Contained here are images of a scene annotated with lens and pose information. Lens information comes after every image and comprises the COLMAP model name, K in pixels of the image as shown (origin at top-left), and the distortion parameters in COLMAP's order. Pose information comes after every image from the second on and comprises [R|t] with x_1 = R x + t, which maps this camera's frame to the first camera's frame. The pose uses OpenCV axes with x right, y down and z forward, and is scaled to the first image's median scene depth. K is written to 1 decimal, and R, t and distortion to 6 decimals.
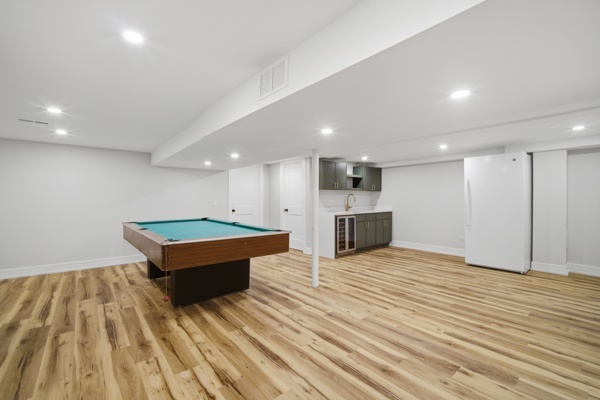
lens RADIAL K [[262.4, 0, 298.9], [0, 262.4, 198.2], [0, 0, 1]] dist [-0.007182, 0.000891]
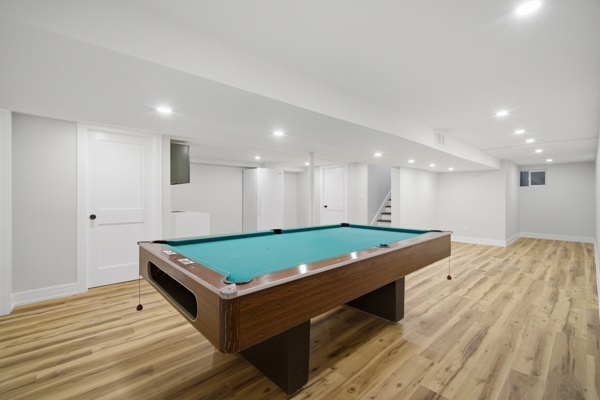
lens RADIAL K [[262.4, 0, 298.9], [0, 262.4, 200.2], [0, 0, 1]] dist [-0.007182, 0.000891]
pose [[-0.046505, -0.013714, 0.998824, -1.633501], [-0.005179, 0.999896, 0.013487, 0.009145], [-0.998905, -0.004546, -0.046571, 1.706059]]
